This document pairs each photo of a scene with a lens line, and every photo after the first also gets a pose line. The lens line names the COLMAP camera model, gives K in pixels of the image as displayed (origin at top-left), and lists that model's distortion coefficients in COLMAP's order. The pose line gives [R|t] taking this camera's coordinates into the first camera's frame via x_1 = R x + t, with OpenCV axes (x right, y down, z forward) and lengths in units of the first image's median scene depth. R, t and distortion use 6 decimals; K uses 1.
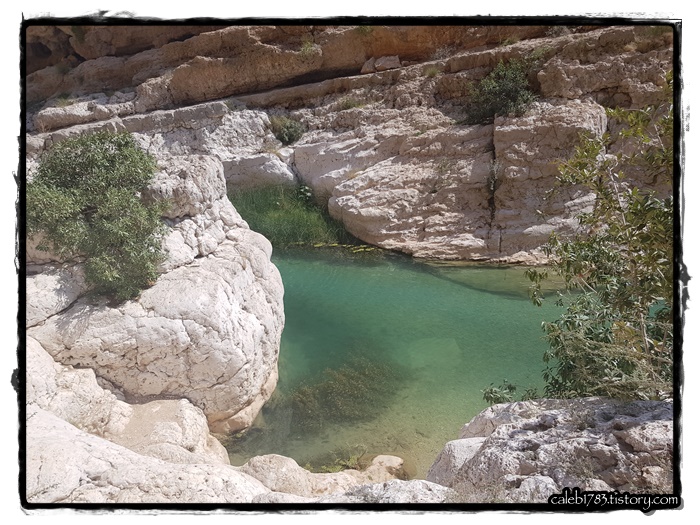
lens RADIAL K [[500.5, 0, 350.6], [0, 500.5, 281.4], [0, 0, 1]] dist [0.060952, -0.113130]
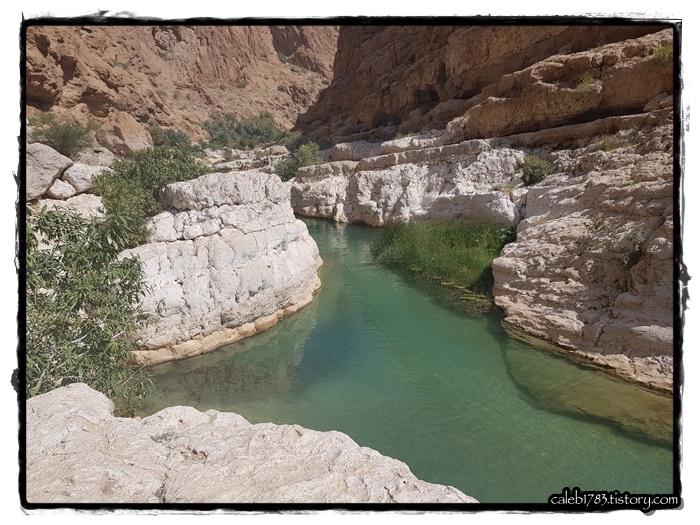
lens RADIAL K [[499.4, 0, 346.2], [0, 499.4, 267.0], [0, 0, 1]] dist [0.092497, -0.153056]
pose [[0.643484, 0.219737, -0.733242, 0.394511], [-0.291736, 0.956013, 0.030472, -0.058284], [0.707685, 0.194305, 0.679285, 0.155829]]
